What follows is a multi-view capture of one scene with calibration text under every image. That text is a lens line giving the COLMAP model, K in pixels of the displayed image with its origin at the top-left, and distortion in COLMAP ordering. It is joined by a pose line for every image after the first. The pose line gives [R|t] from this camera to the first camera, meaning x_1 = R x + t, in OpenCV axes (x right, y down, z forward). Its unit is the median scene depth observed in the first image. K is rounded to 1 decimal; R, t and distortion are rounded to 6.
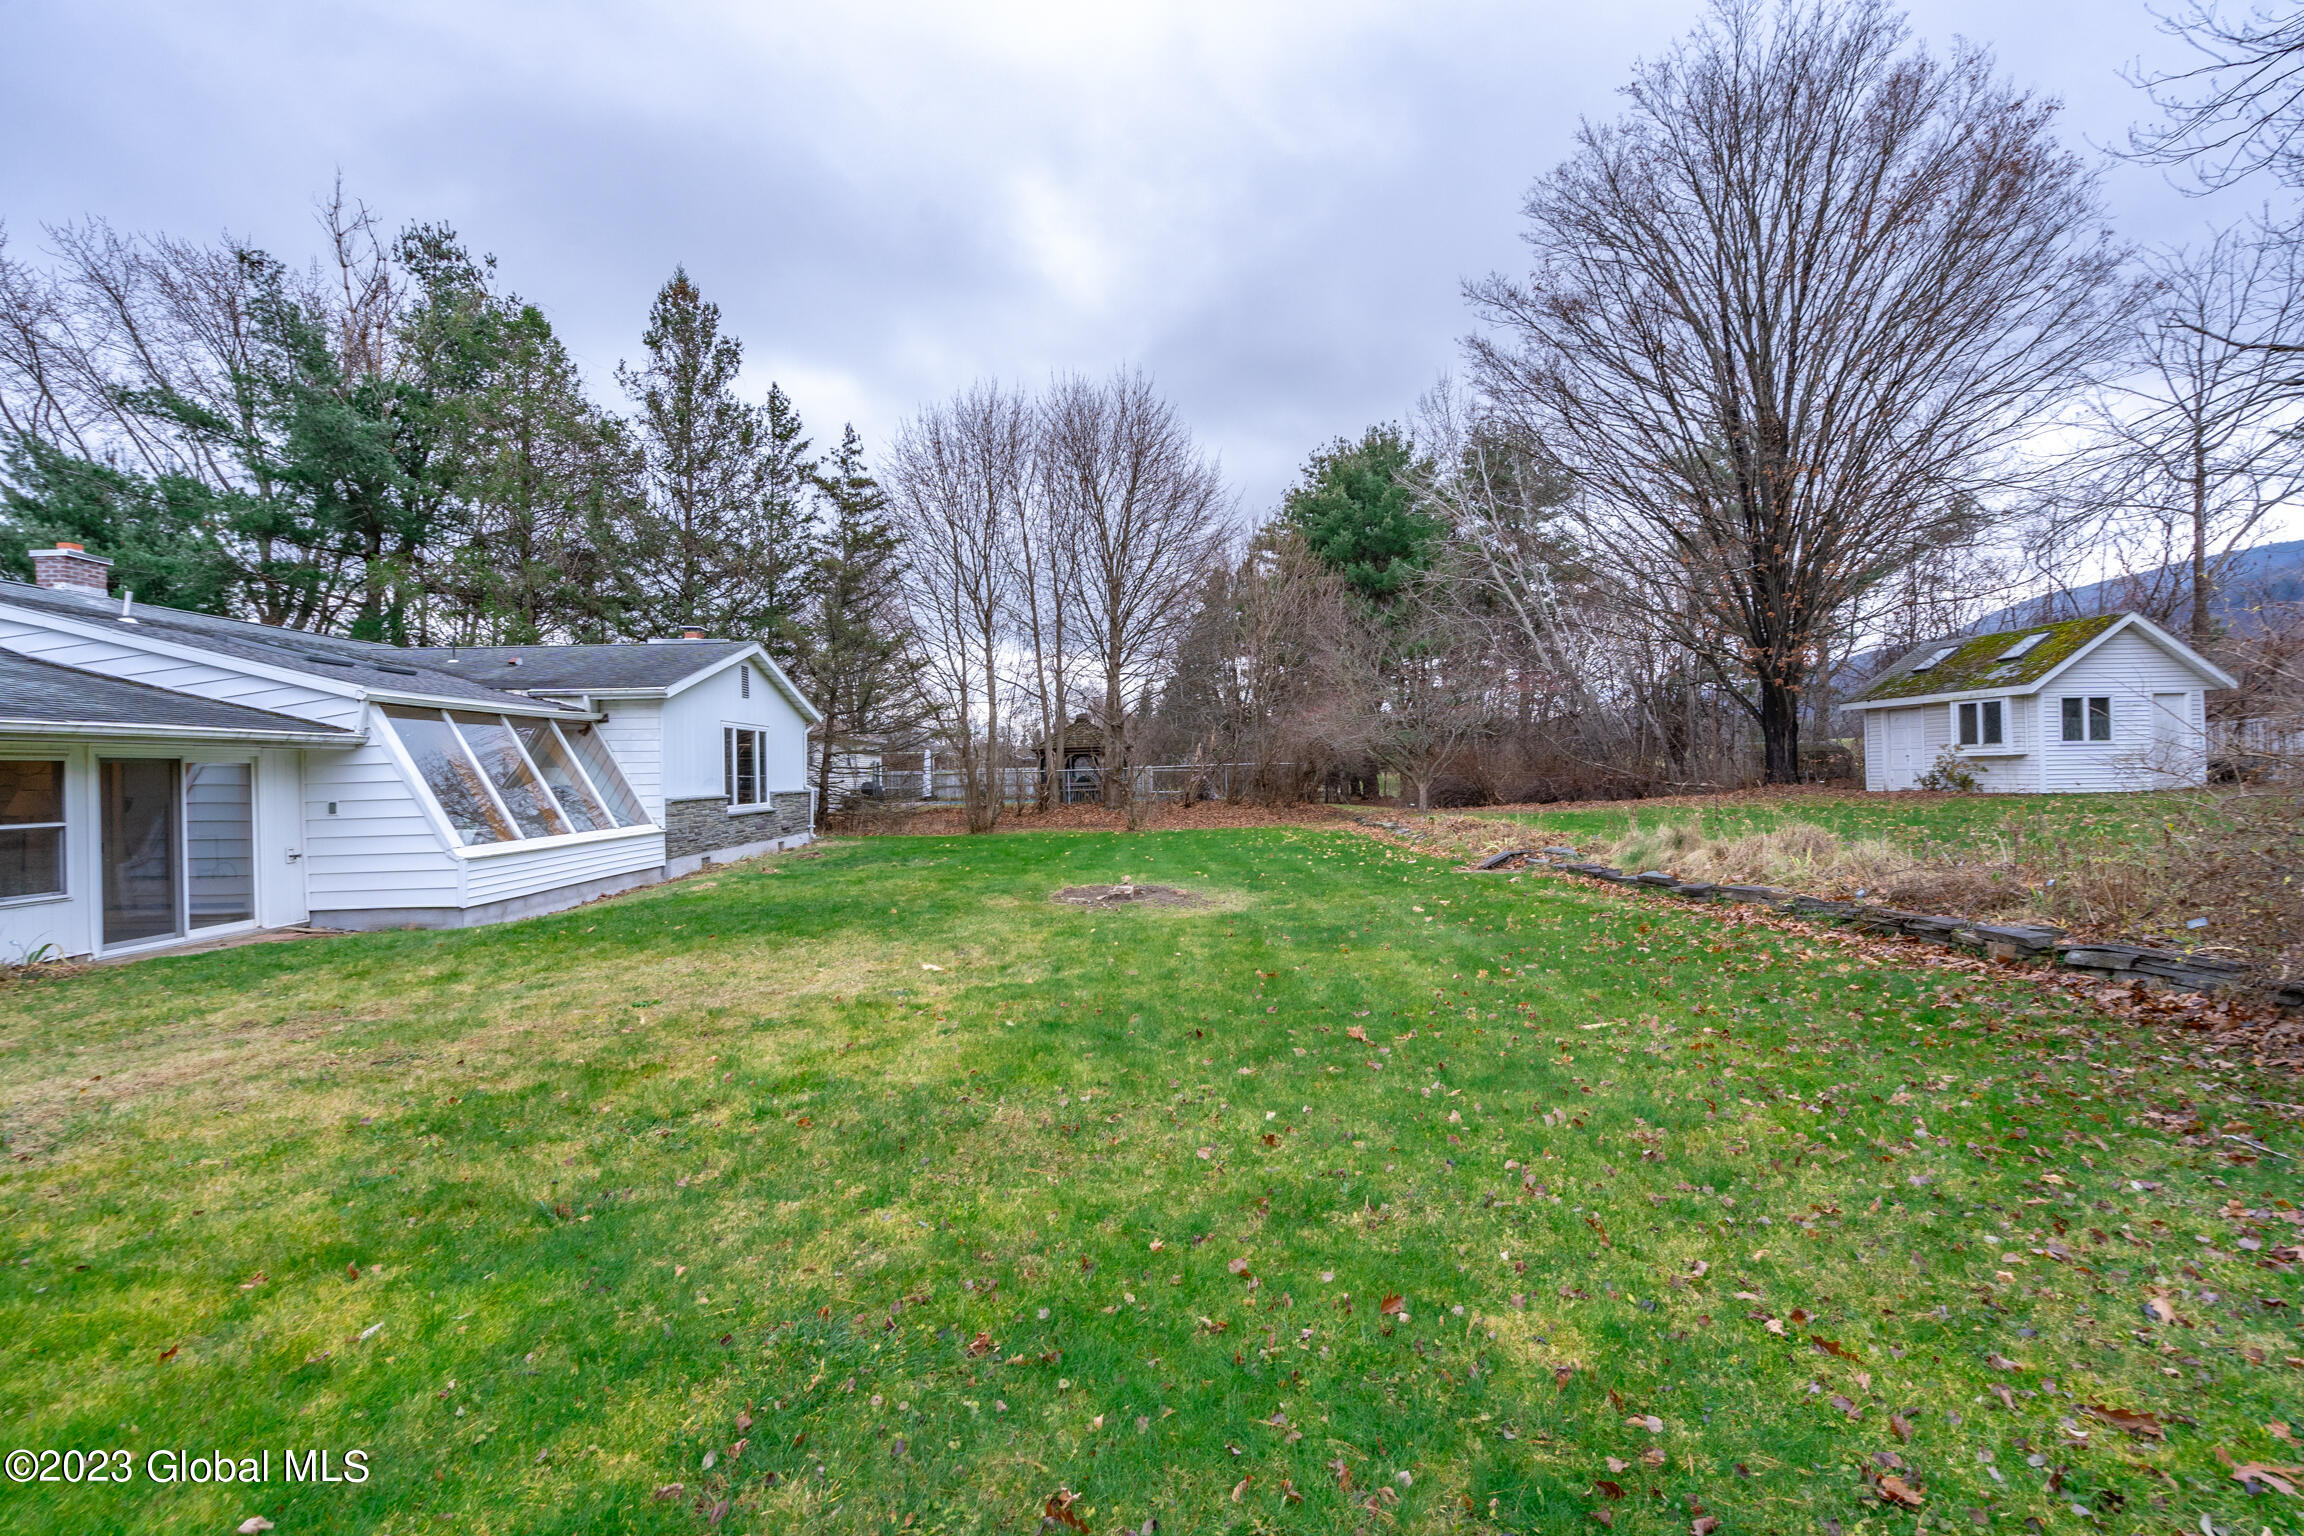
lens RADIAL K [[1019.6, 0, 1155.0], [0, 1019.6, 764.6], [0, 0, 1]] dist [-0.004989, -0.000138]
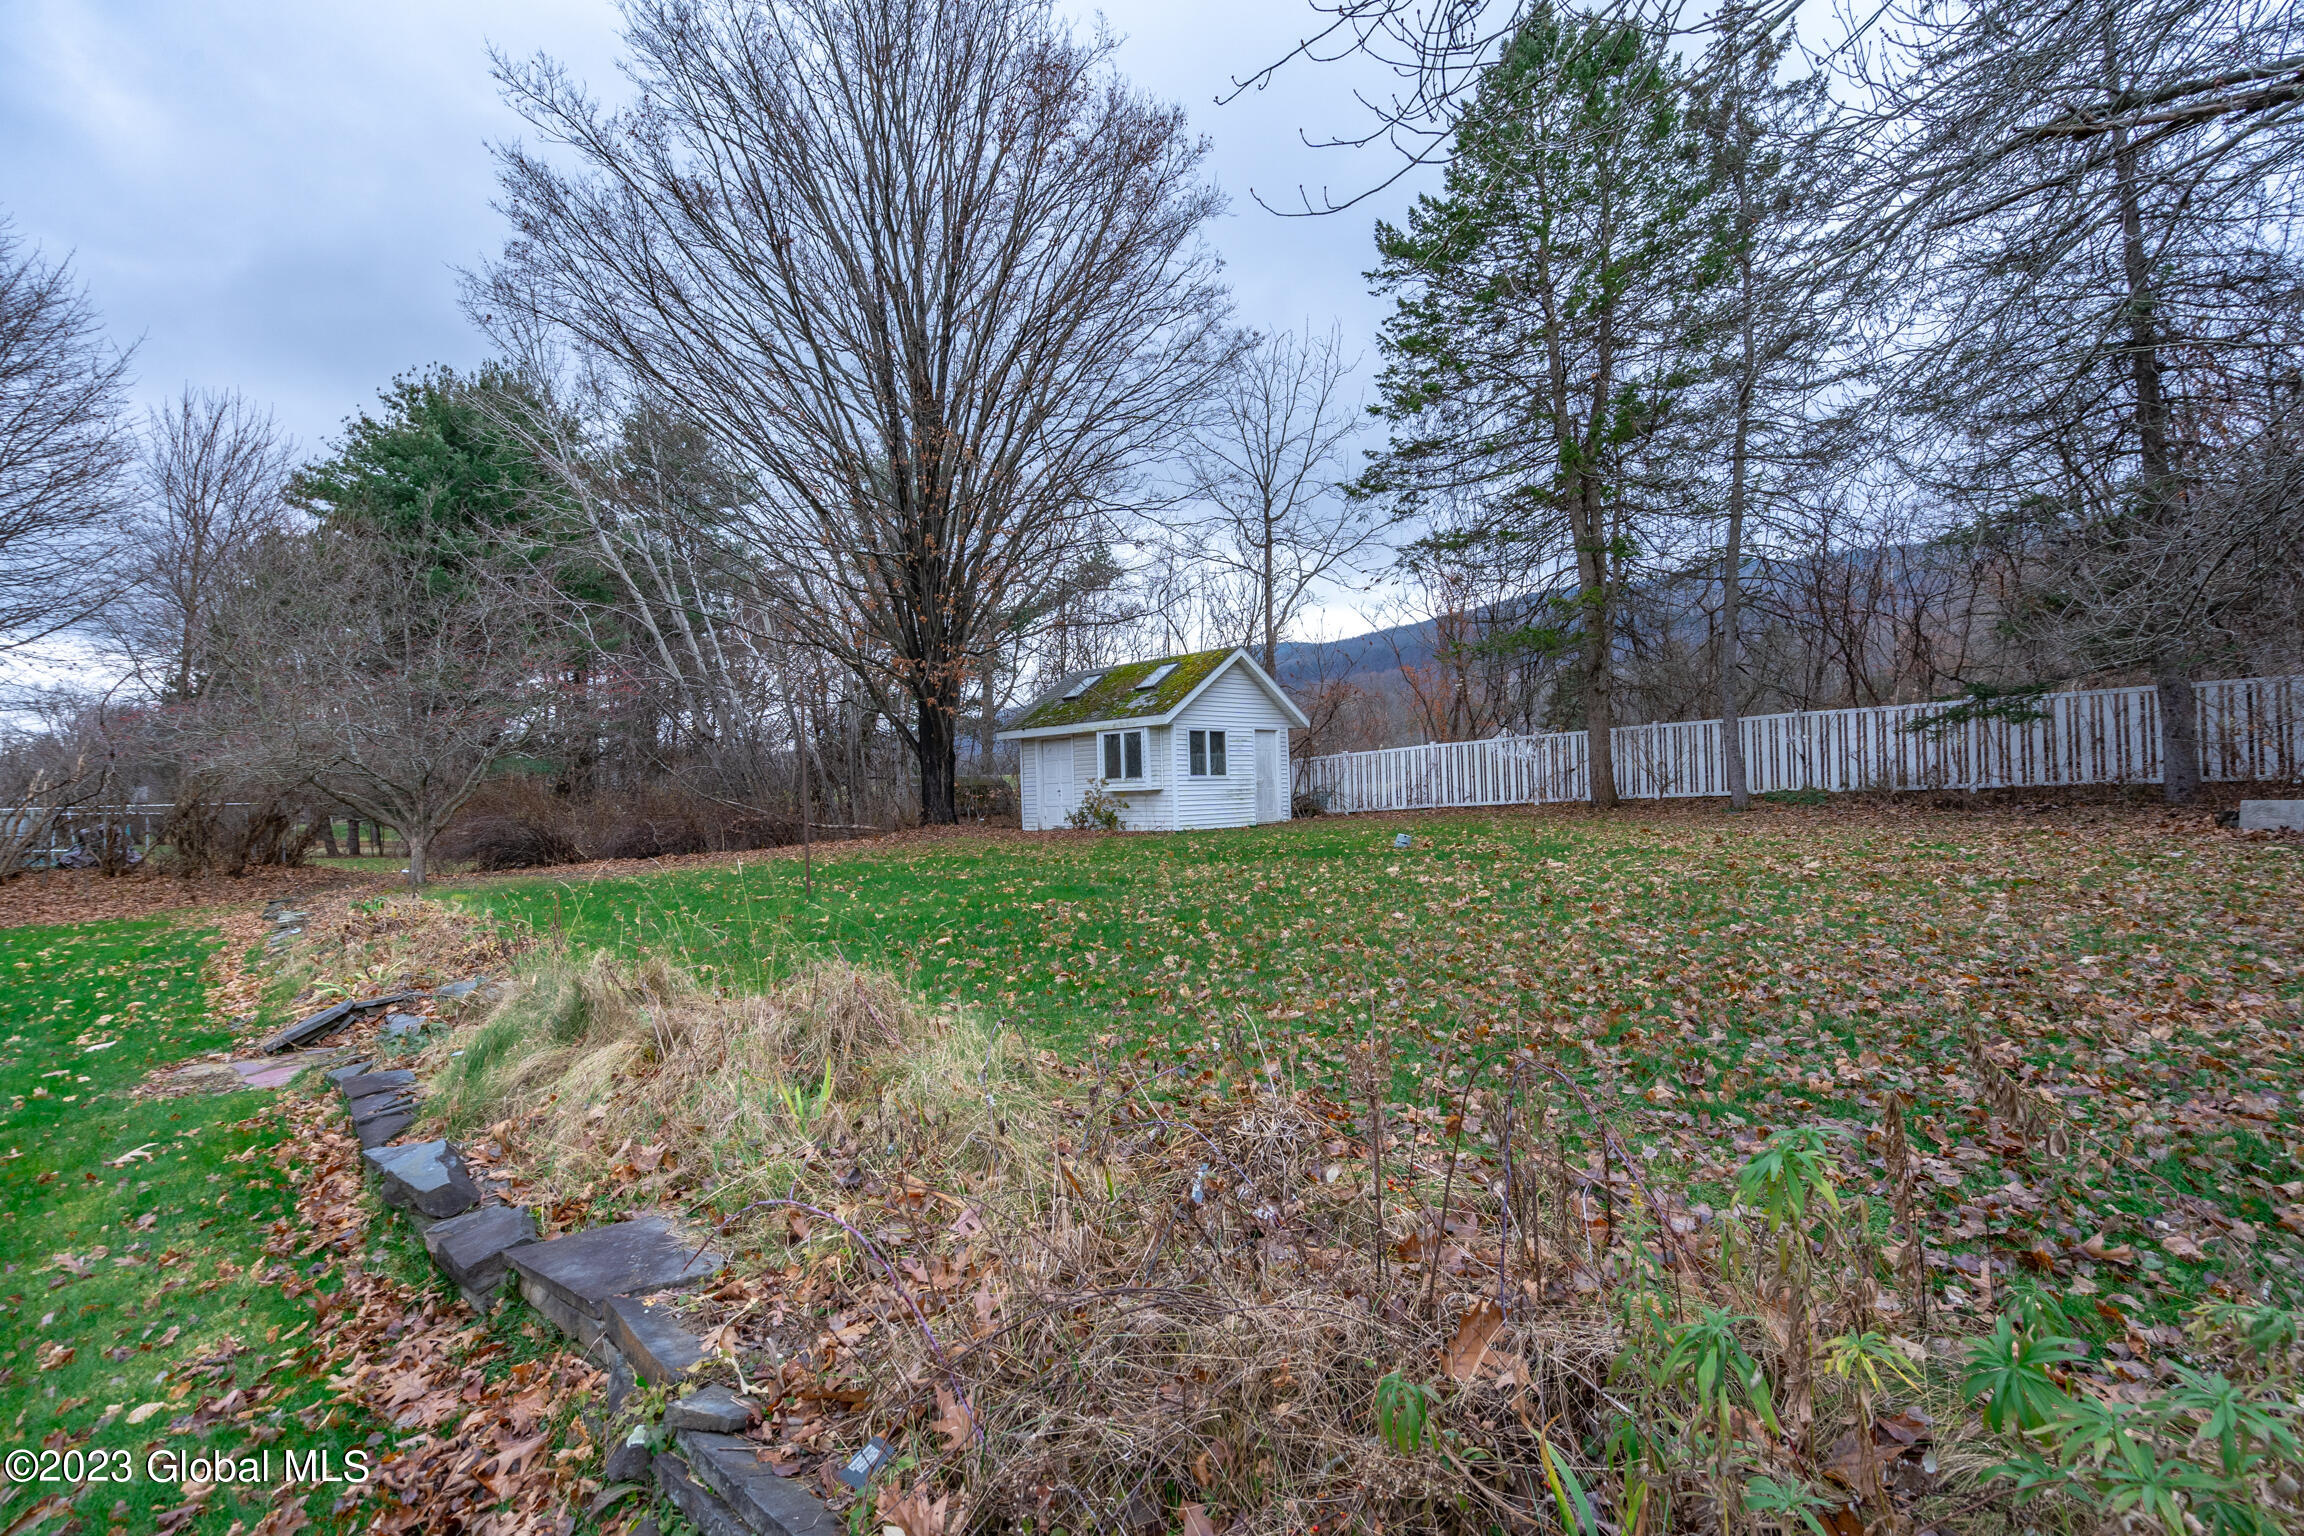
lens RADIAL K [[1019.6, 0, 1146.8], [0, 1019.6, 773.5], [0, 0, 1]] dist [-0.004989, -0.000138]
pose [[0.751301, 0.008815, 0.659901, 0.202267], [0.007923, 0.999718, -0.022375, -0.003604], [-0.659912, 0.022039, 0.751020, 0.270128]]
